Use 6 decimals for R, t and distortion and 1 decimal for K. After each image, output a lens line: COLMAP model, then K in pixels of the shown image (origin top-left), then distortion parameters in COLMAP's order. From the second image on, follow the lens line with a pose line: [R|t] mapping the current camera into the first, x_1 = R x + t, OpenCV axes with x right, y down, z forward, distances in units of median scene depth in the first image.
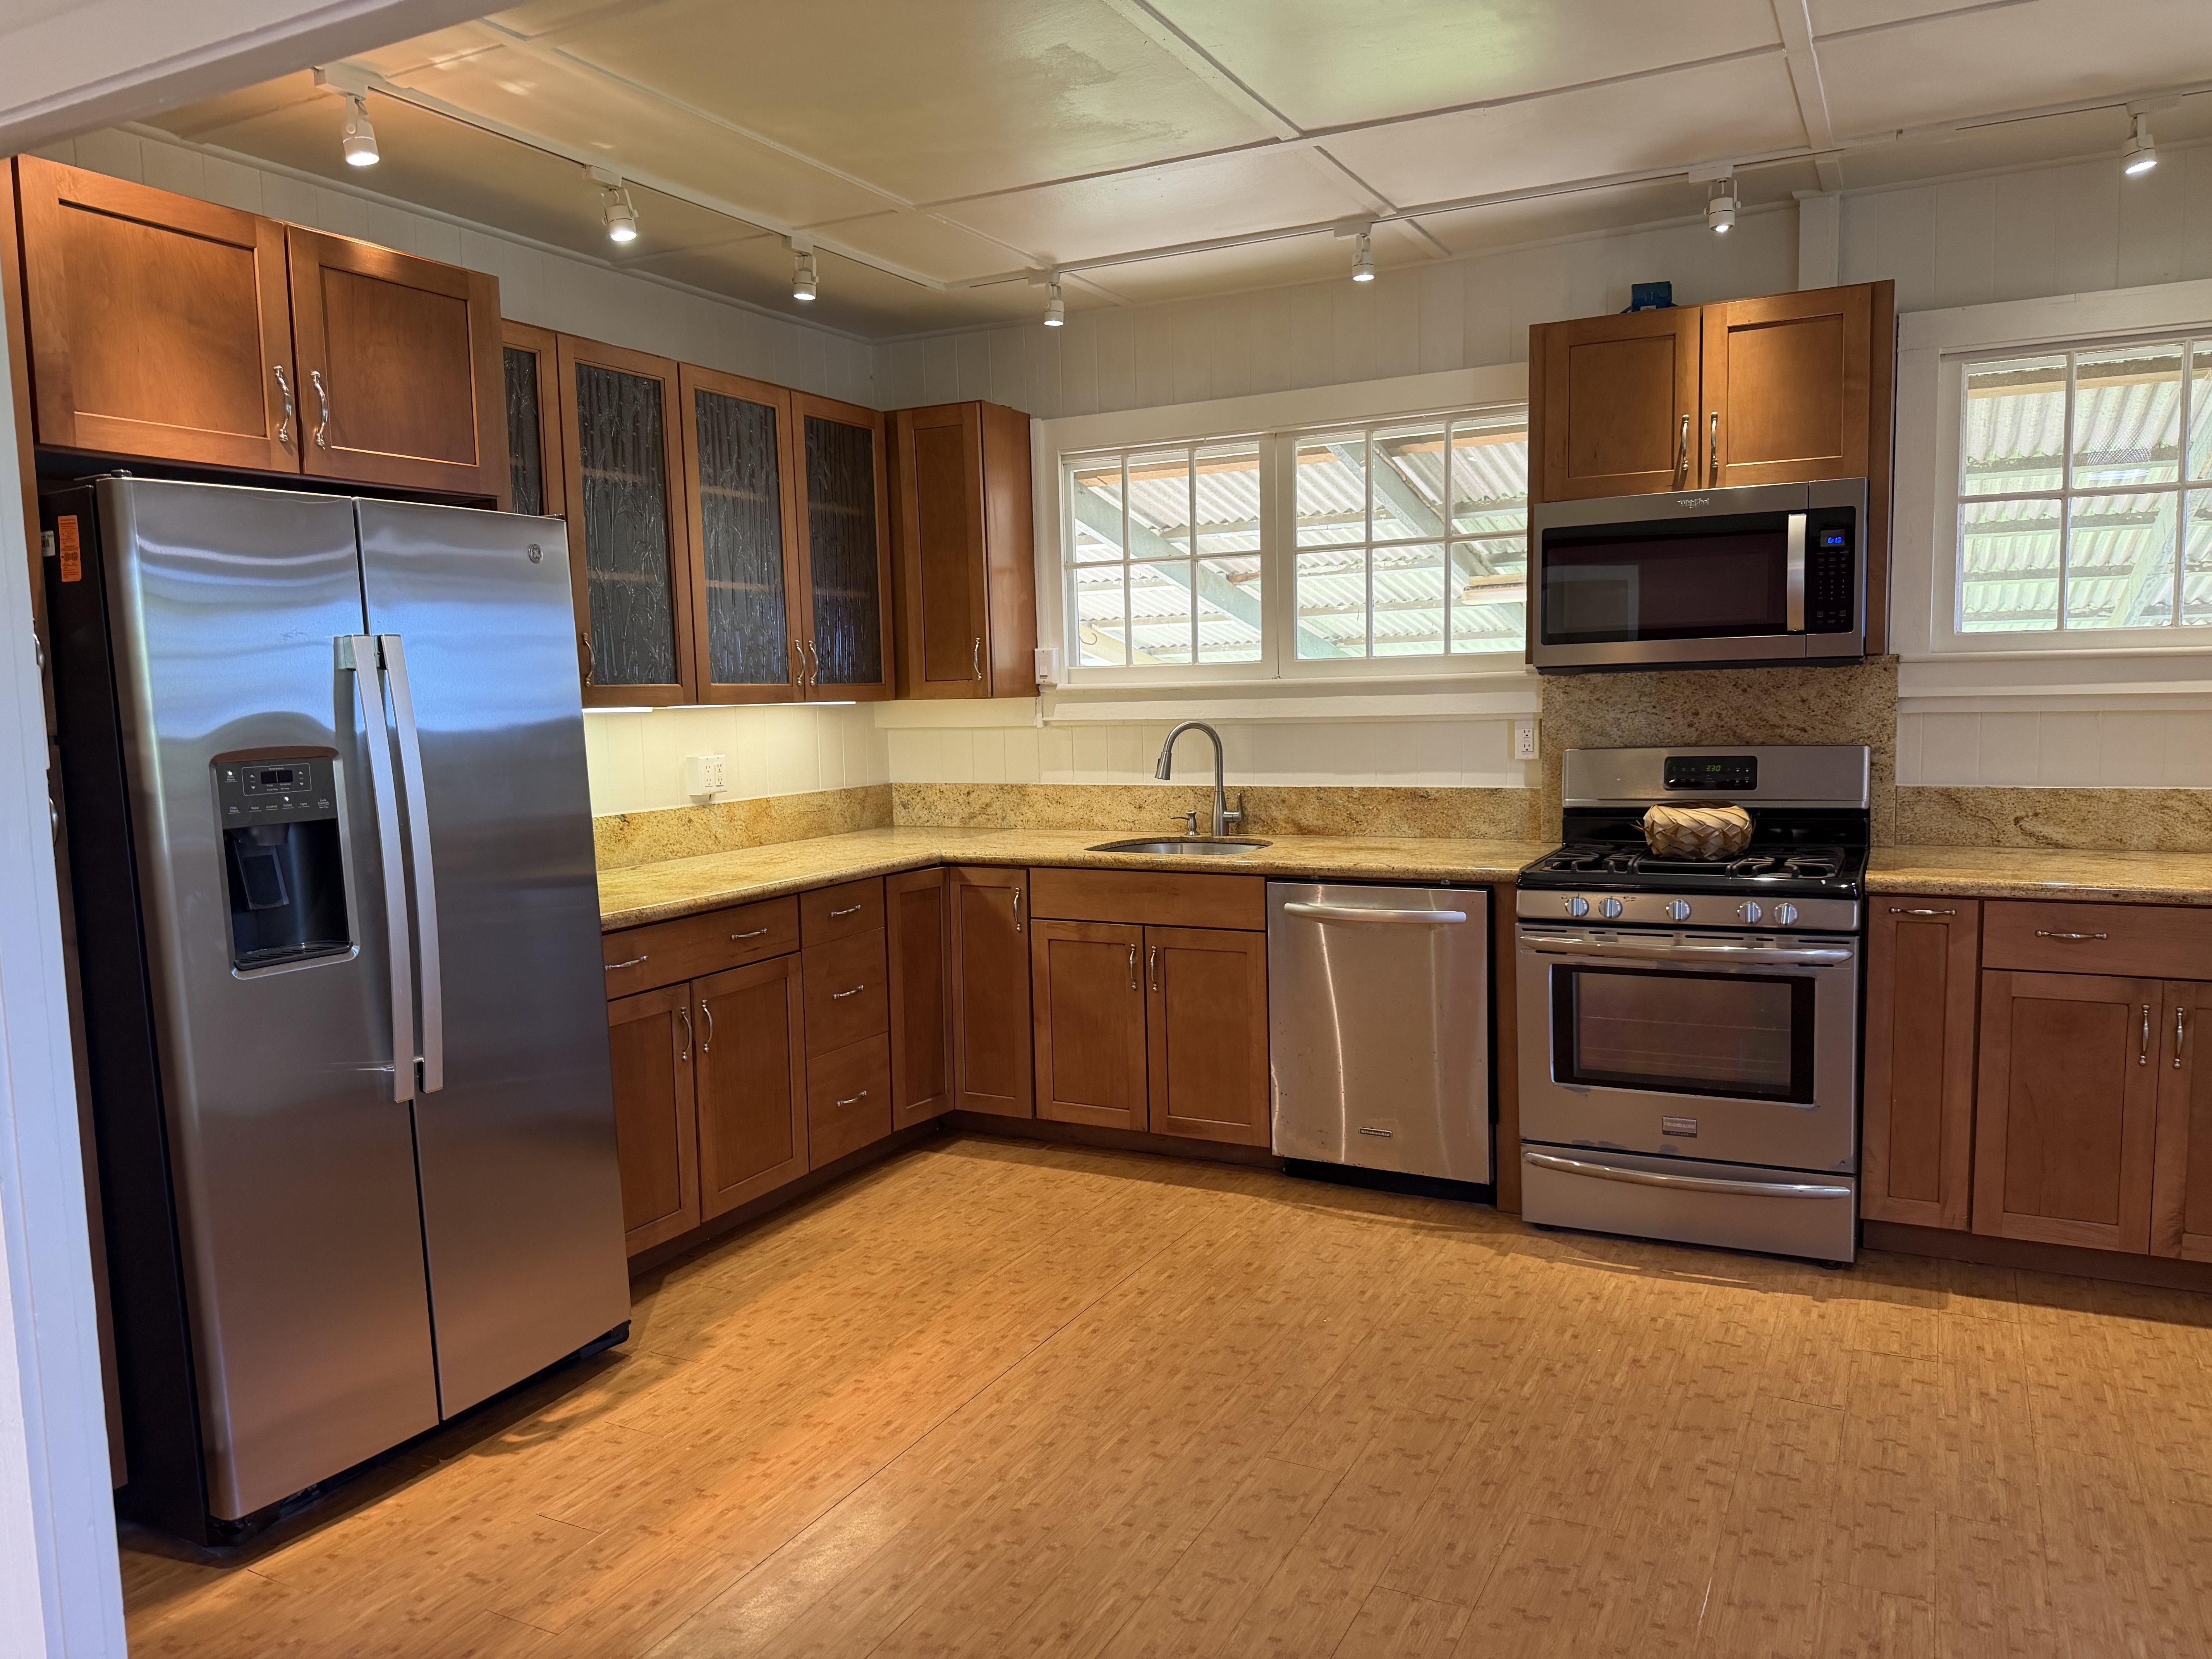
lens RADIAL K [[1570.6, 0, 1102.3], [0, 1570.6, 846.6], [0, 0, 1]] dist [0.019583, -0.026984]
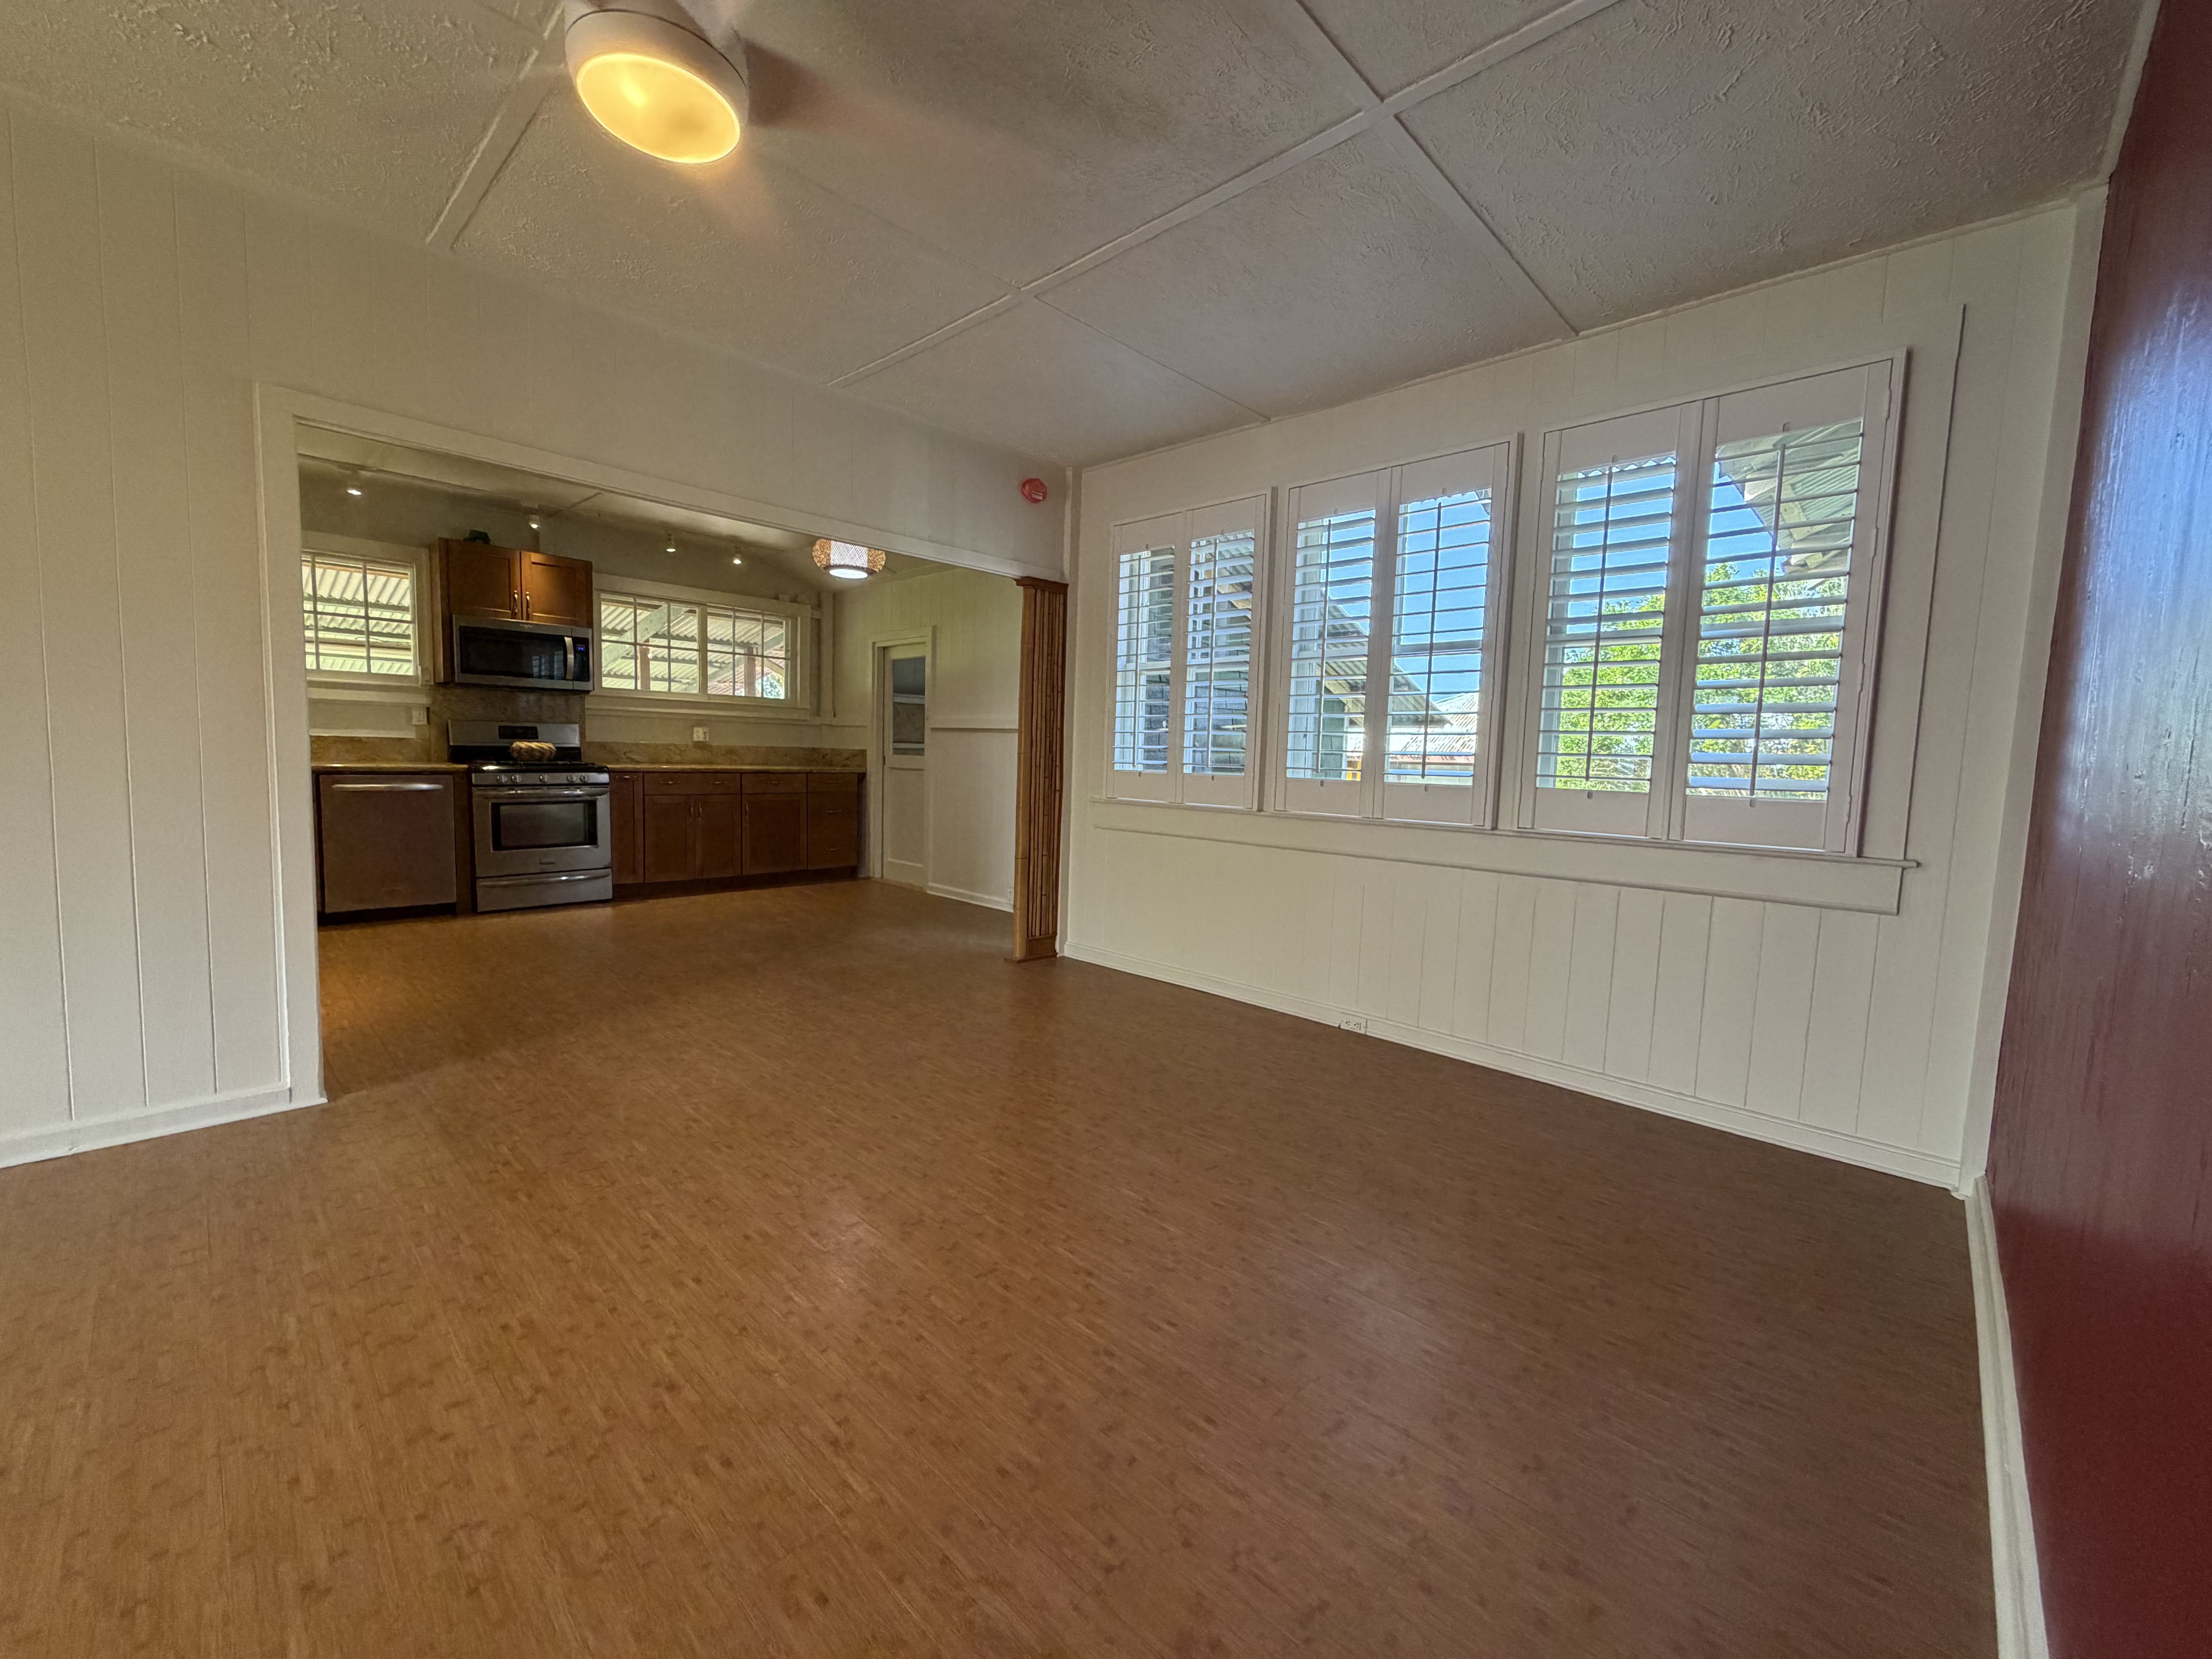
lens RADIAL K [[890.4, 0, 1121.4], [0, 890.4, 827.4], [0, 0, 1]] dist [-0.001150, 0.001834]
pose [[0.251537, -0.050855, 0.966511, -0.815622], [0.066172, 0.997185, 0.035247, 0.127507], [-0.965583, 0.055090, 0.254194, -0.310011]]
